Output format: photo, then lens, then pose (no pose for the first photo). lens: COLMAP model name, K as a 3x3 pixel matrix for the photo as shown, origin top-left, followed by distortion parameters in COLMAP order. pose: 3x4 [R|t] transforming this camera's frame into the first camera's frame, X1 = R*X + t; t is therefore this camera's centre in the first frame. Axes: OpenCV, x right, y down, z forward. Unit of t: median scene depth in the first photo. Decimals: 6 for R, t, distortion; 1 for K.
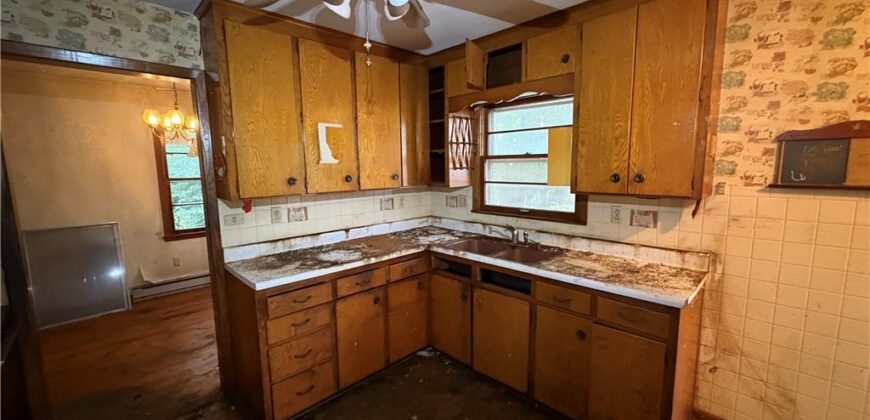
lens RADIAL K [[344.0, 0, 435.0], [0, 344.0, 210.0], [0, 0, 1]] dist [-0.002253, -0.000305]
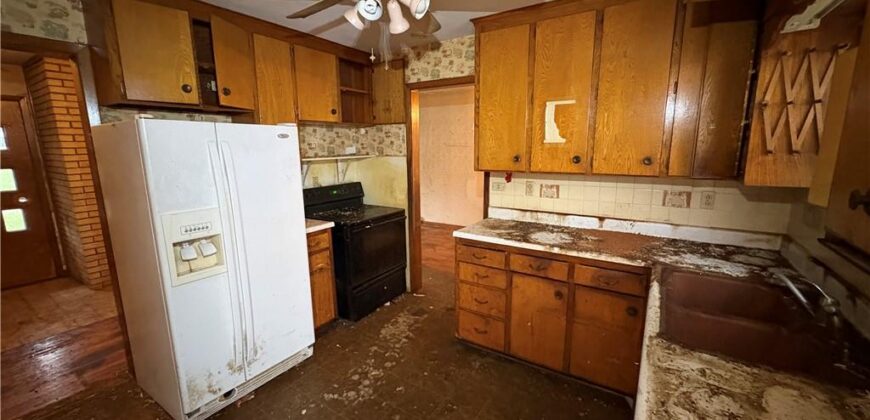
lens RADIAL K [[344.0, 0, 435.0], [0, 344.0, 210.0], [0, 0, 1]] dist [-0.002253, -0.000305]
pose [[0.214538, 0.193251, -0.957407, 0.590649], [-0.120611, 0.977970, 0.170375, -0.073790], [0.969240, 0.078922, 0.233120, 0.453987]]
